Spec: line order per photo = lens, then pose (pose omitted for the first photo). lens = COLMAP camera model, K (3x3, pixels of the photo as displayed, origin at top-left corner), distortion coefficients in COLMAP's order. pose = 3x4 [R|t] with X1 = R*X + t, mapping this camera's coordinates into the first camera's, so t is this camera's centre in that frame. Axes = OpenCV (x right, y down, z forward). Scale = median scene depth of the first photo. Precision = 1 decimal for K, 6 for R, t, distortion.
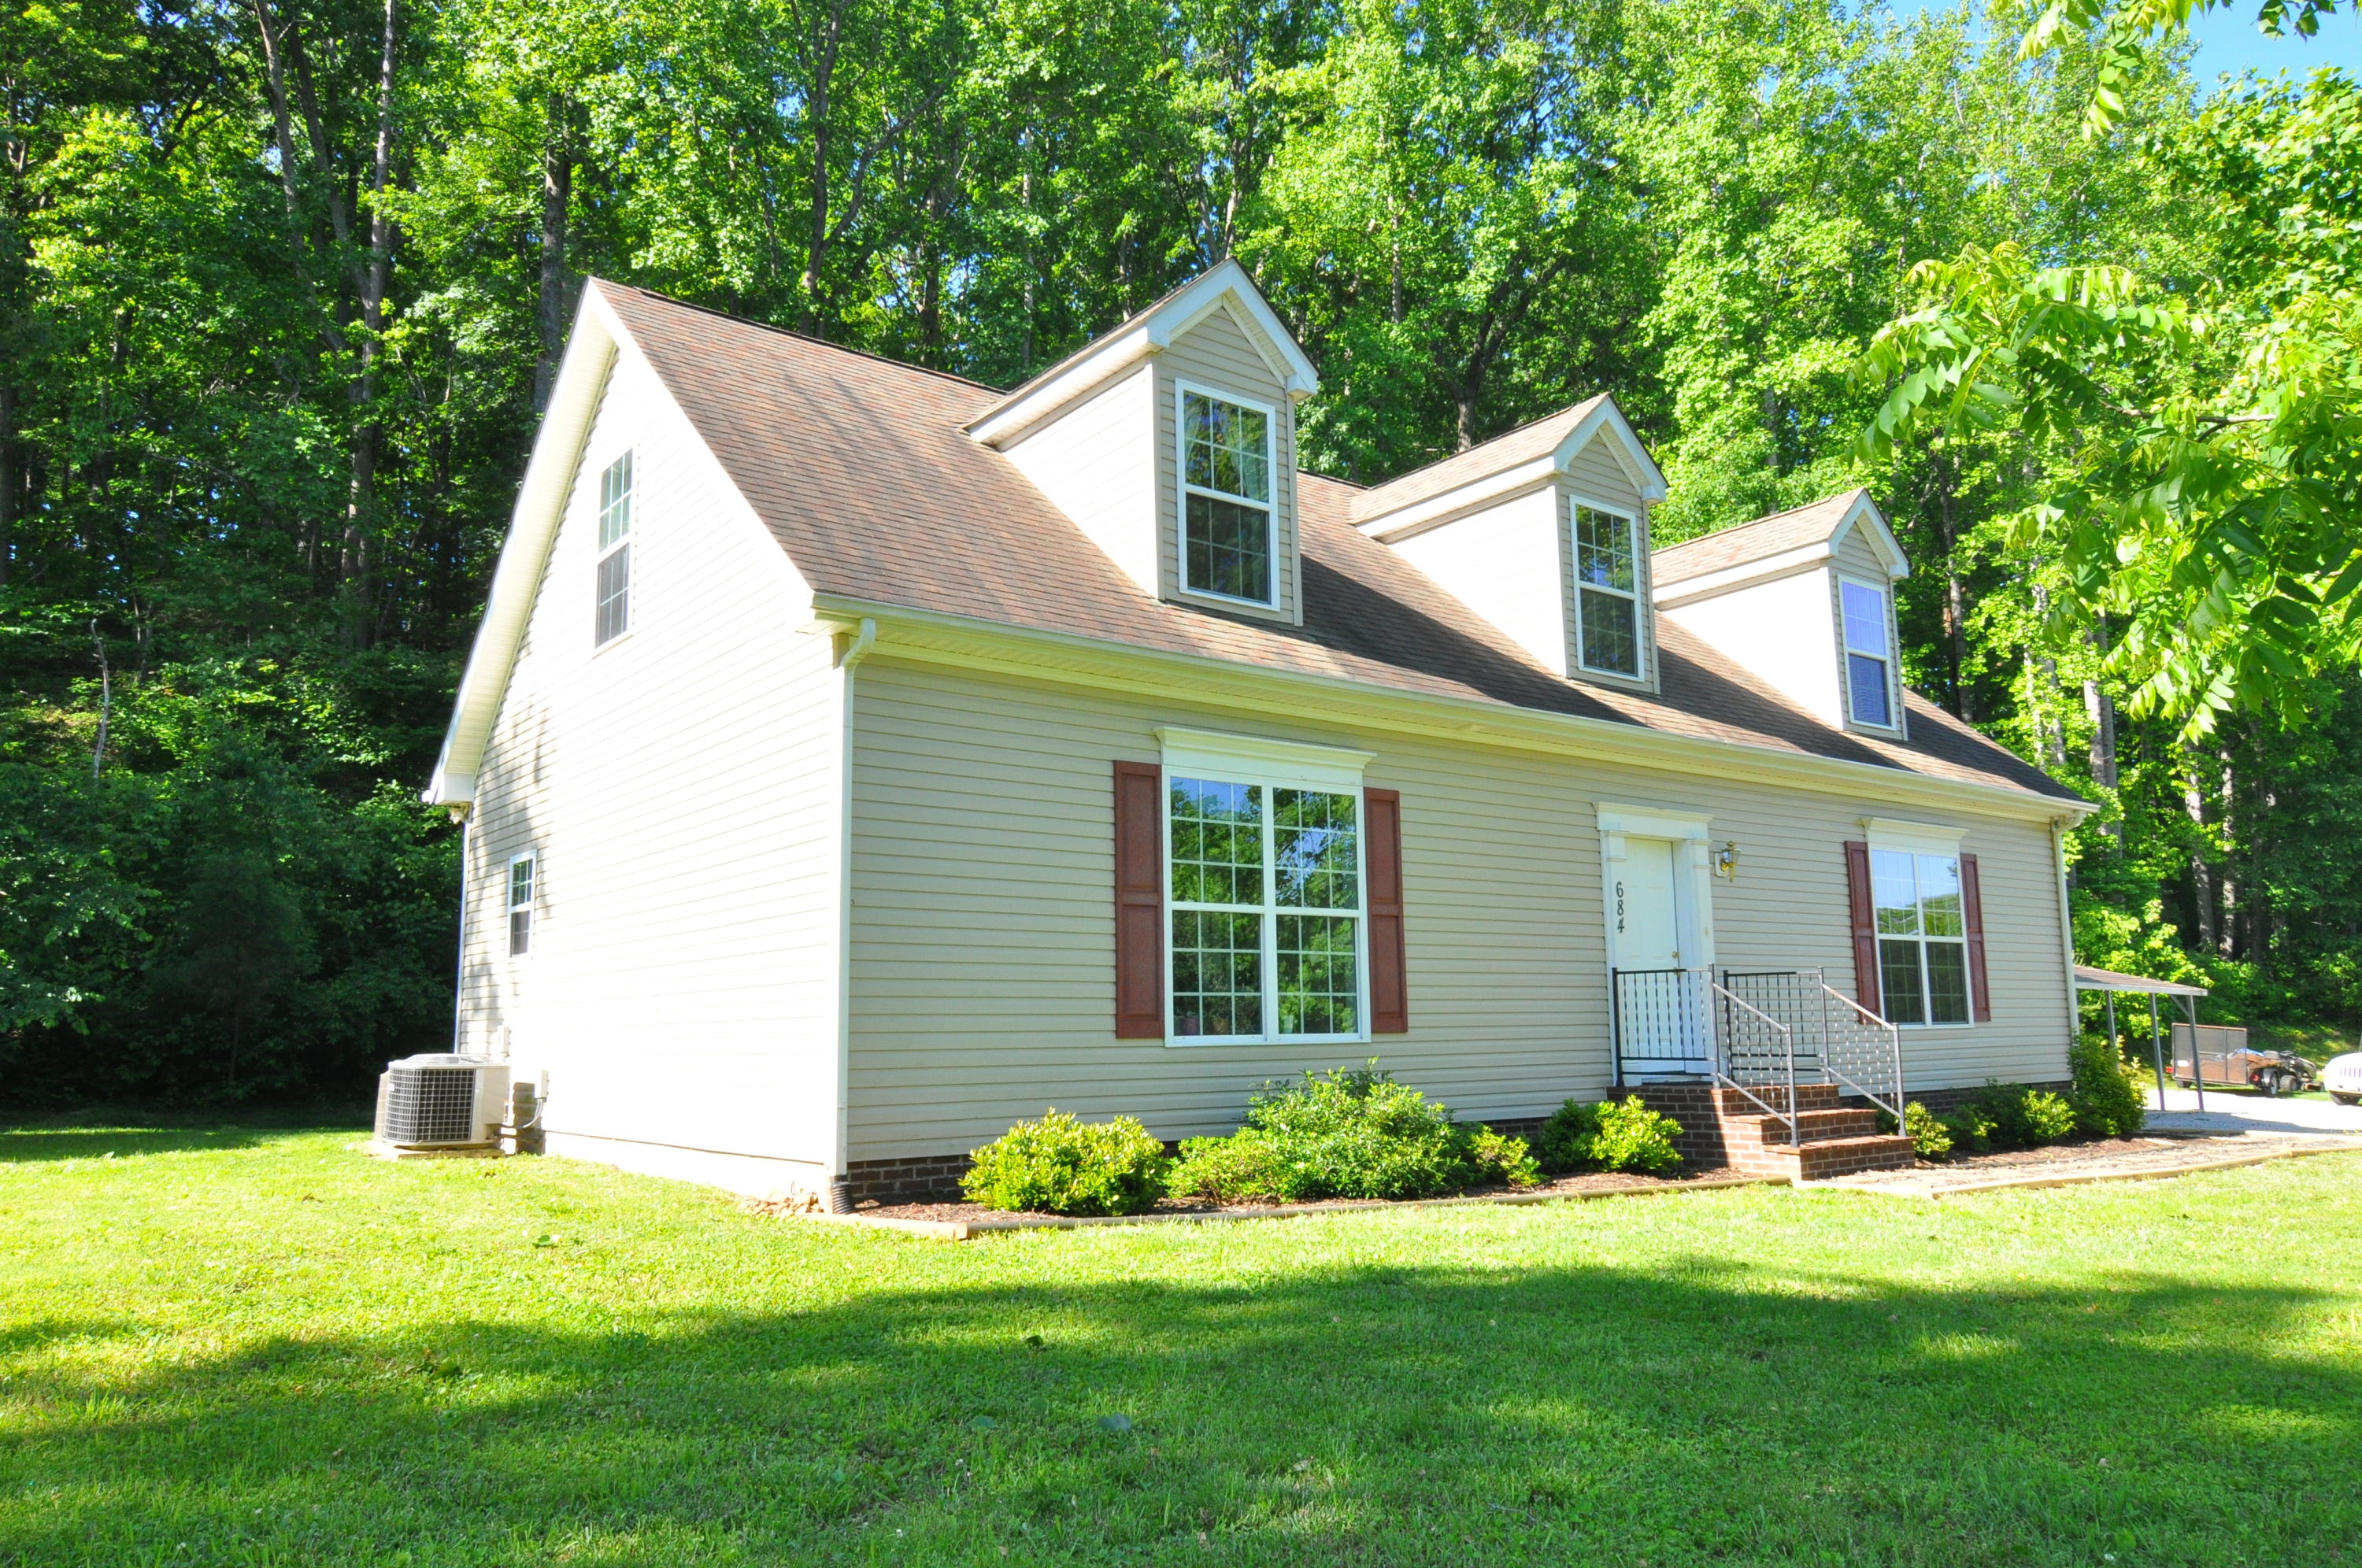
lens RADIAL K [[1599.6, 0, 1186.2], [0, 1599.6, 780.0], [0, 0, 1]] dist [-0.002030, -0.011969]
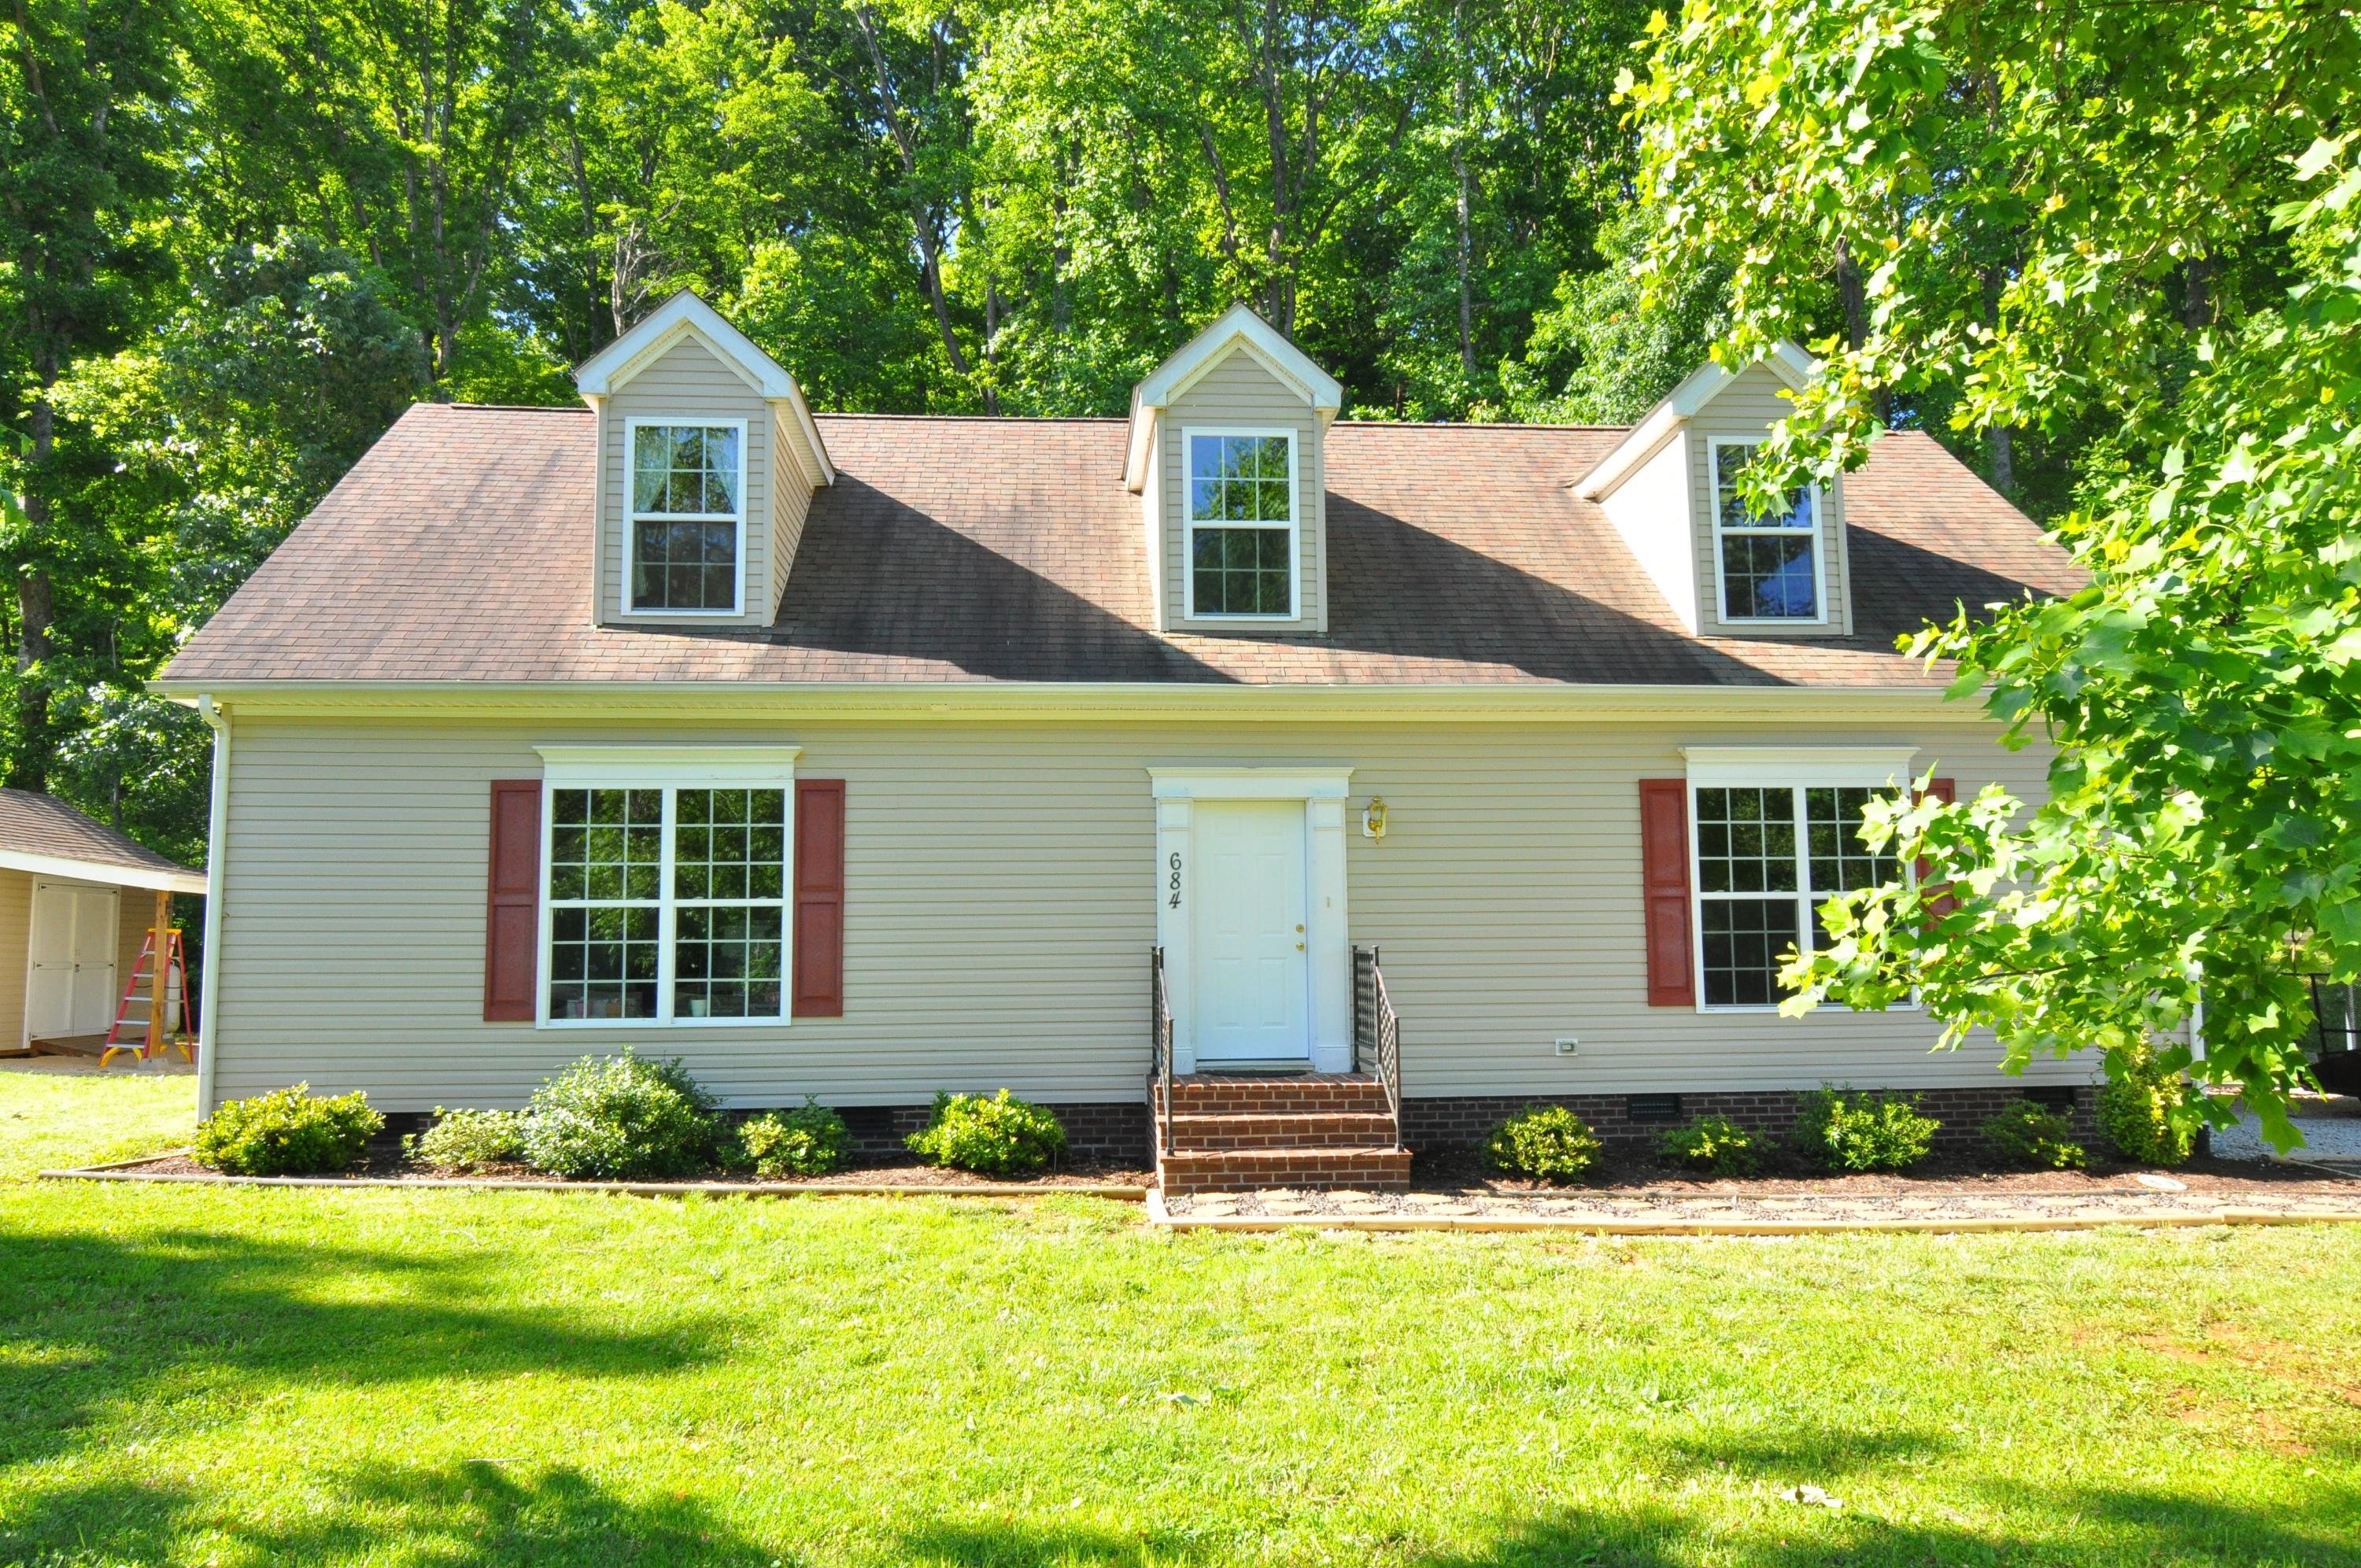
lens RADIAL K [[1598.8, 0, 1179.0], [0, 1598.8, 796.9], [0, 0, 1]] dist [-0.002030, -0.011969]
pose [[0.837300, -0.048069, -0.544626, 0.883415], [0.080271, 0.996141, 0.035487, -0.000881], [0.540819, -0.073431, 0.837928, 0.269767]]
